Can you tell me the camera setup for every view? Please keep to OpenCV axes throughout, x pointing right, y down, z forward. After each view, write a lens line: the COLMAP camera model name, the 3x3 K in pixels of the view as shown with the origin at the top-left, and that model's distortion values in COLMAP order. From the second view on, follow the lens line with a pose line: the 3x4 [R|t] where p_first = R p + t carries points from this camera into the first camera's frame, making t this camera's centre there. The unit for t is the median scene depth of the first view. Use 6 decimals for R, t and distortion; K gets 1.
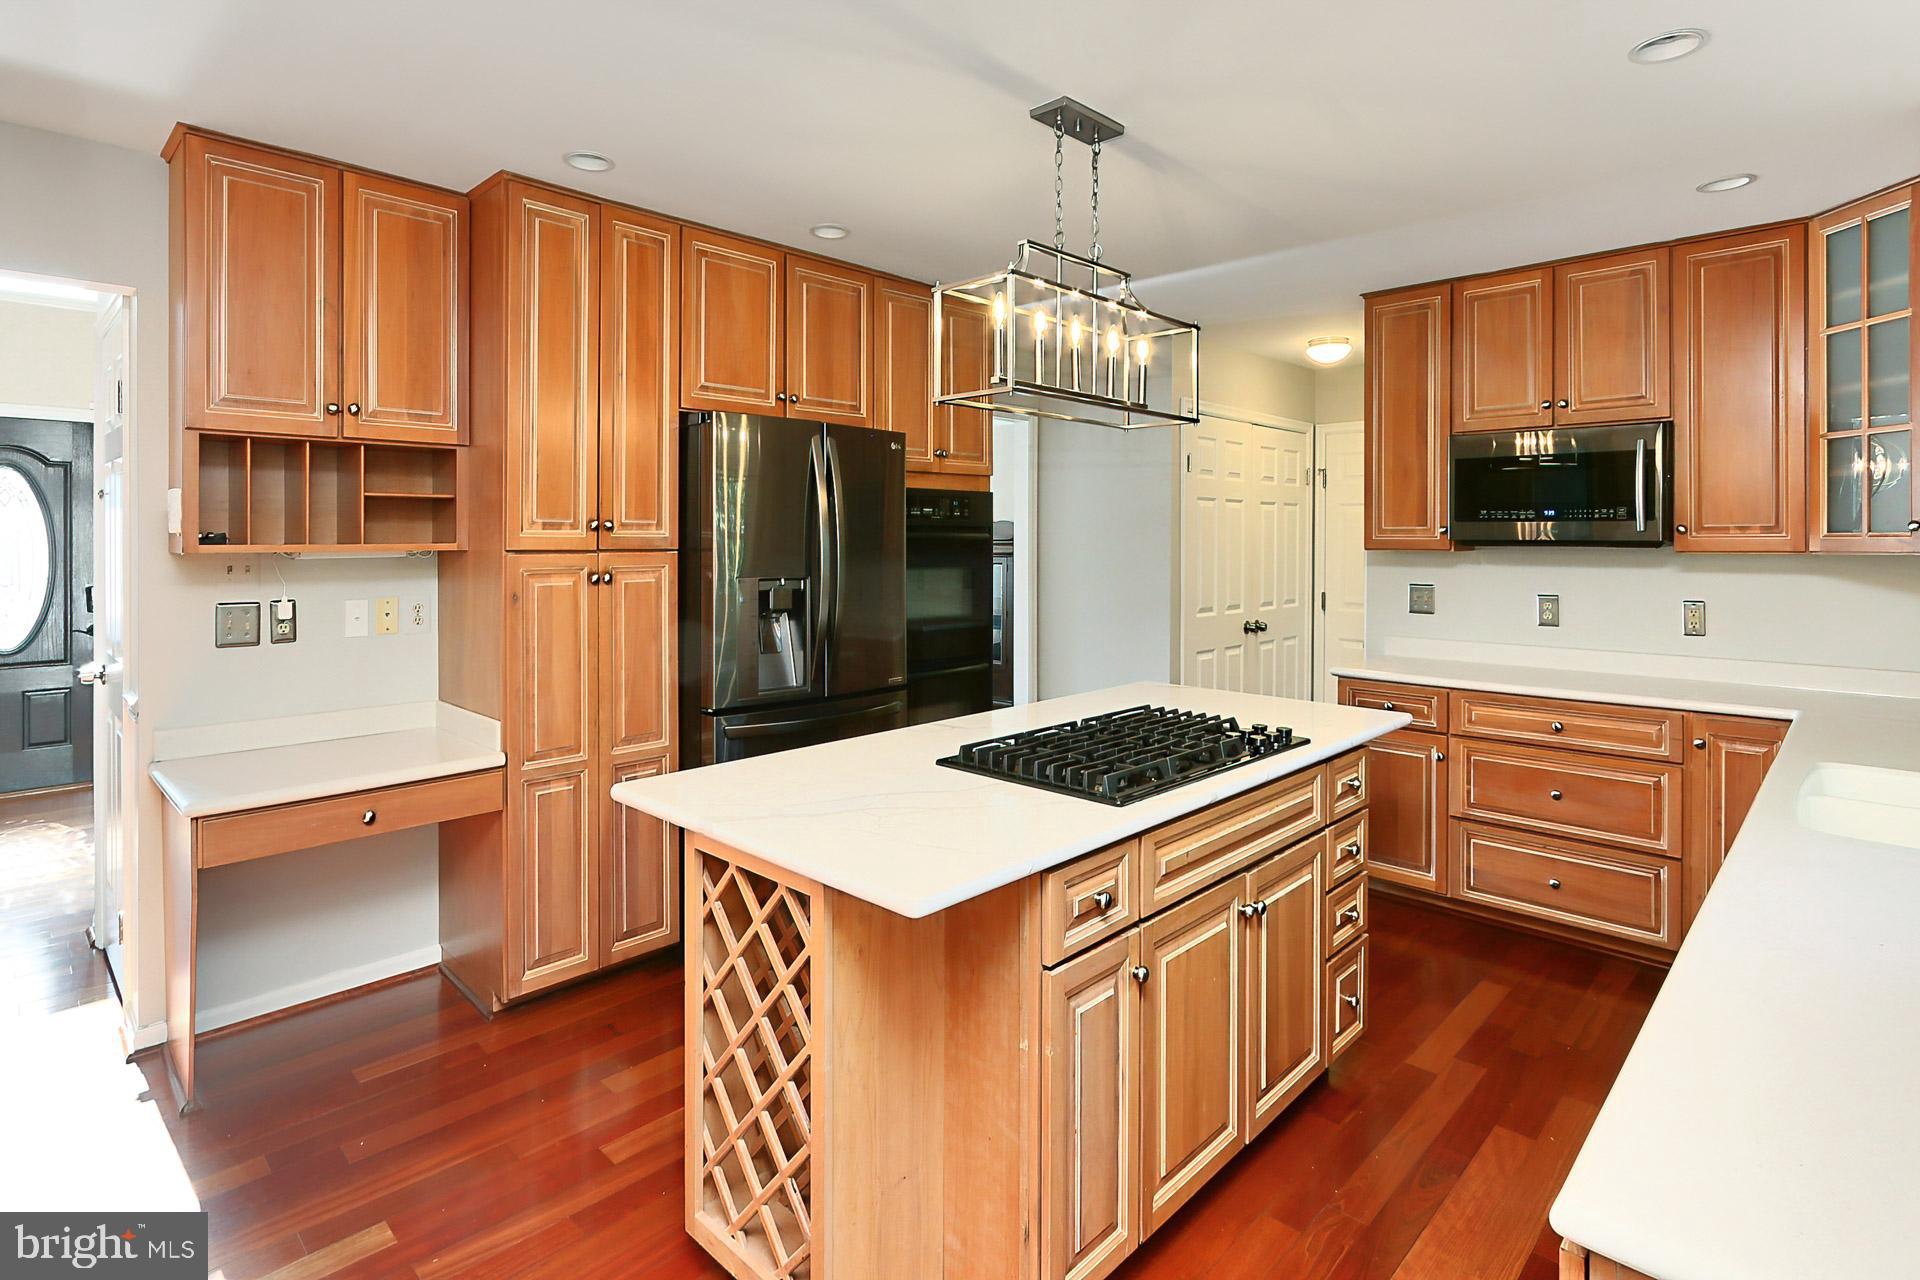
lens RADIAL K [[992.9, 0, 959.7], [0, 992.9, 549.2], [0, 0, 1]] dist [-0.026897, 0.004580]
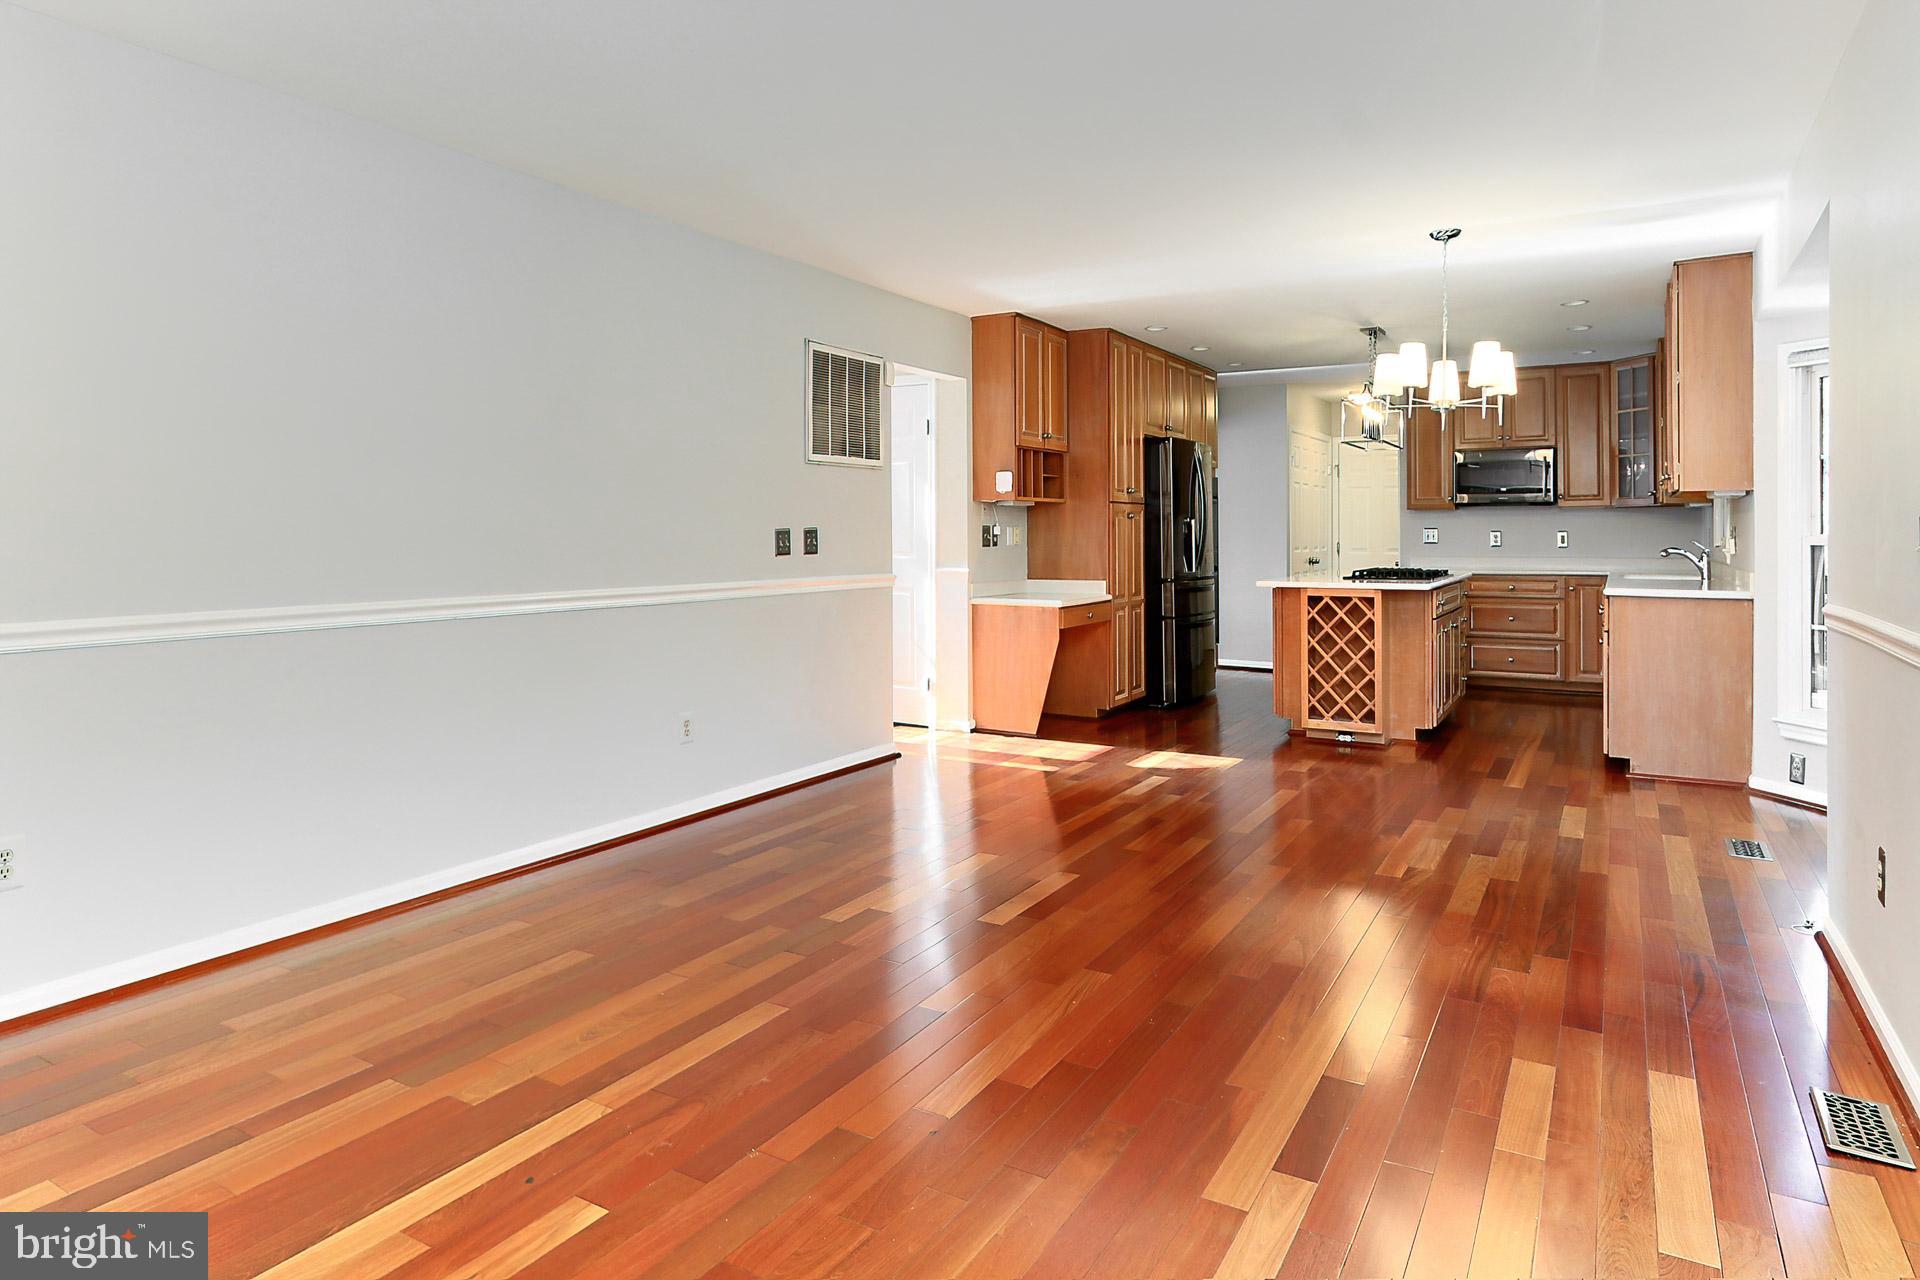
lens RADIAL K [[1068.0, 0, 1015.9], [0, 1068.0, 521.6], [0, 0, 1]] dist [-0.014632, 0.004151]
pose [[0.971778, 0.003125, 0.235877, -1.107371], [-0.000146, 0.999920, -0.012648, 0.071100], [-0.235897, 0.012257, 0.971701, -1.127939]]
